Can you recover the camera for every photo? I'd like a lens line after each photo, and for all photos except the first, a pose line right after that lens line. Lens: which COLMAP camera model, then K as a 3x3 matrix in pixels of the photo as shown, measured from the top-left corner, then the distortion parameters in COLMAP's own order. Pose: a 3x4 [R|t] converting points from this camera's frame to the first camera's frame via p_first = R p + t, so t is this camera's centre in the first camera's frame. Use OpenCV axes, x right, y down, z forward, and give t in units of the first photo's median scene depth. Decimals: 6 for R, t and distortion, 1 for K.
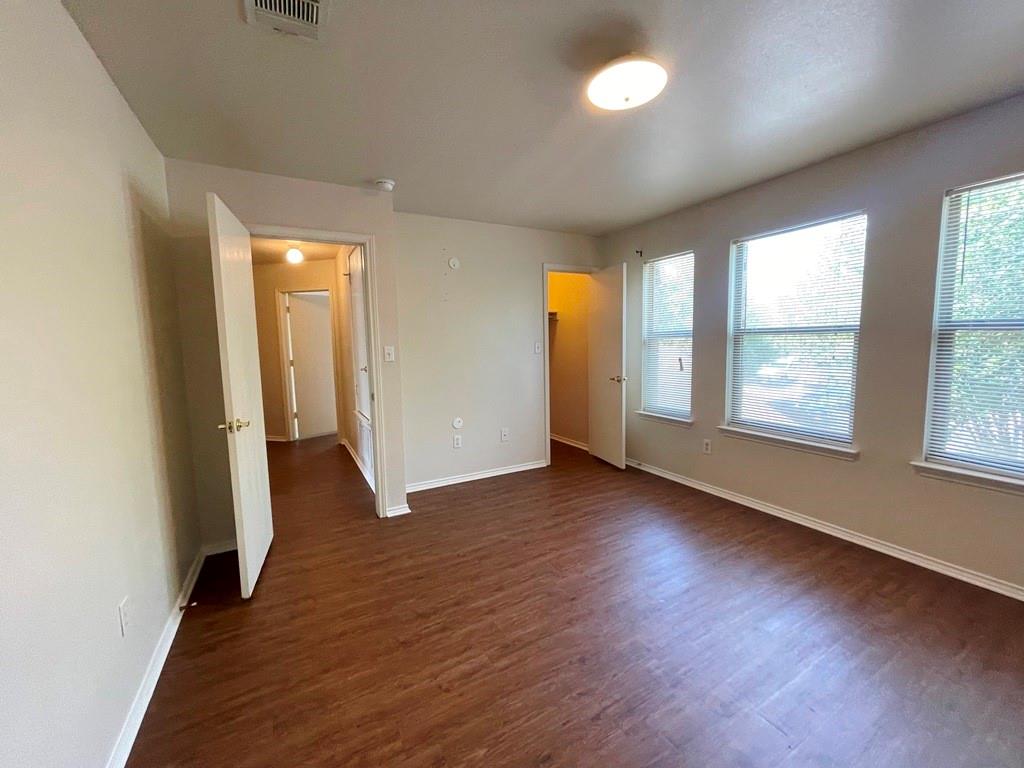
lens RADIAL K [[416.6, 0, 512.0], [0, 416.6, 384.0], [0, 0, 1]] dist [-0.004436, 0.000473]
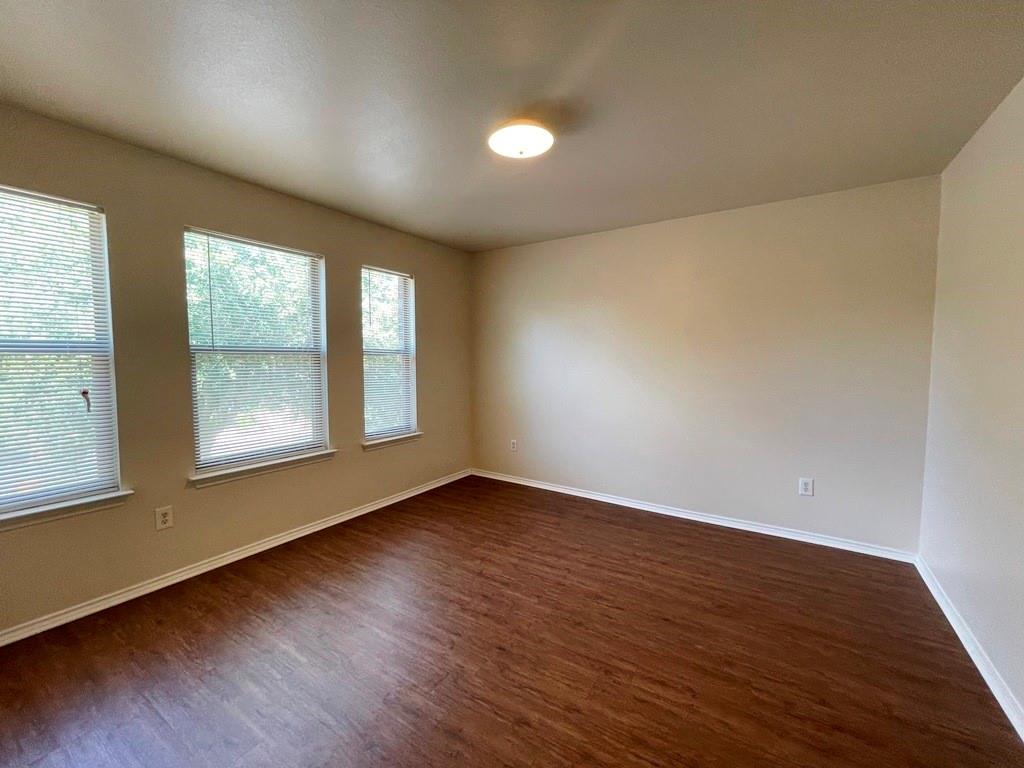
lens RADIAL K [[420.9, 0, 512.0], [0, 420.9, 384.0], [0, 0, 1]] dist [0.000907, 0.000100]
pose [[-0.468219, -0.035738, 0.882889, -0.446549], [0.097687, 0.990963, 0.091918, -0.081929], [-0.878196, 0.129285, -0.460497, 0.935820]]
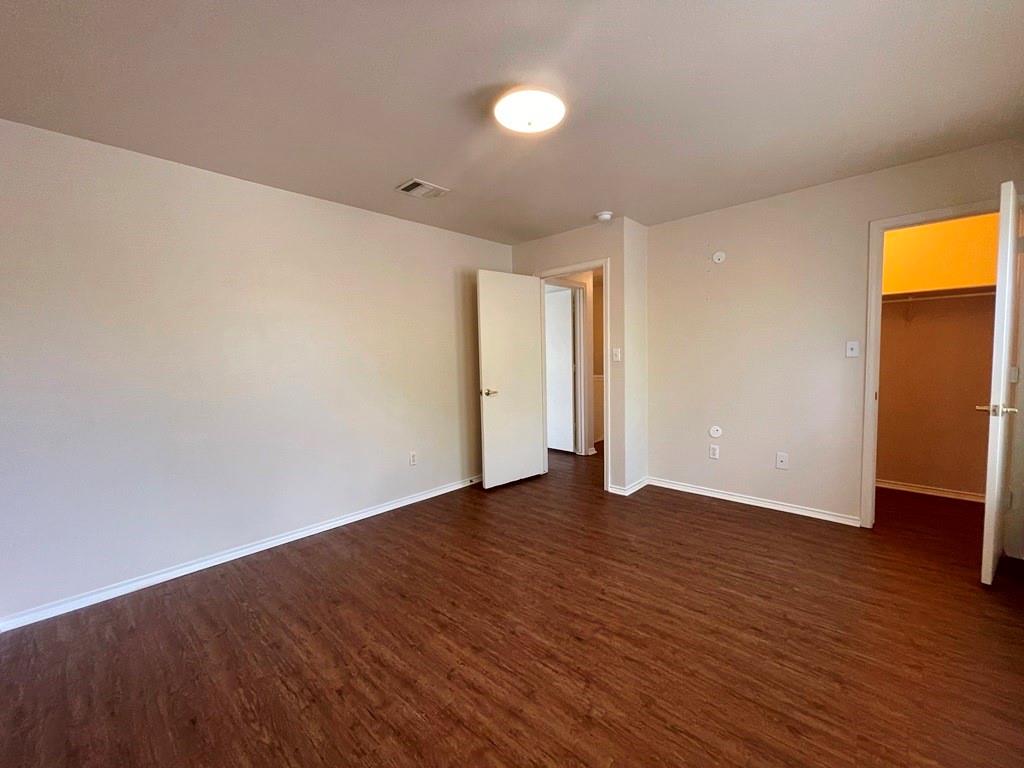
lens RADIAL K [[416.6, 0, 512.0], [0, 416.6, 384.0], [0, 0, 1]] dist [-0.004436, 0.000473]
pose [[0.309386, 0.079091, -0.947642, 0.763469], [-0.079892, 0.995174, 0.056975, -0.034667], [0.947575, 0.058081, 0.314212, 0.367858]]
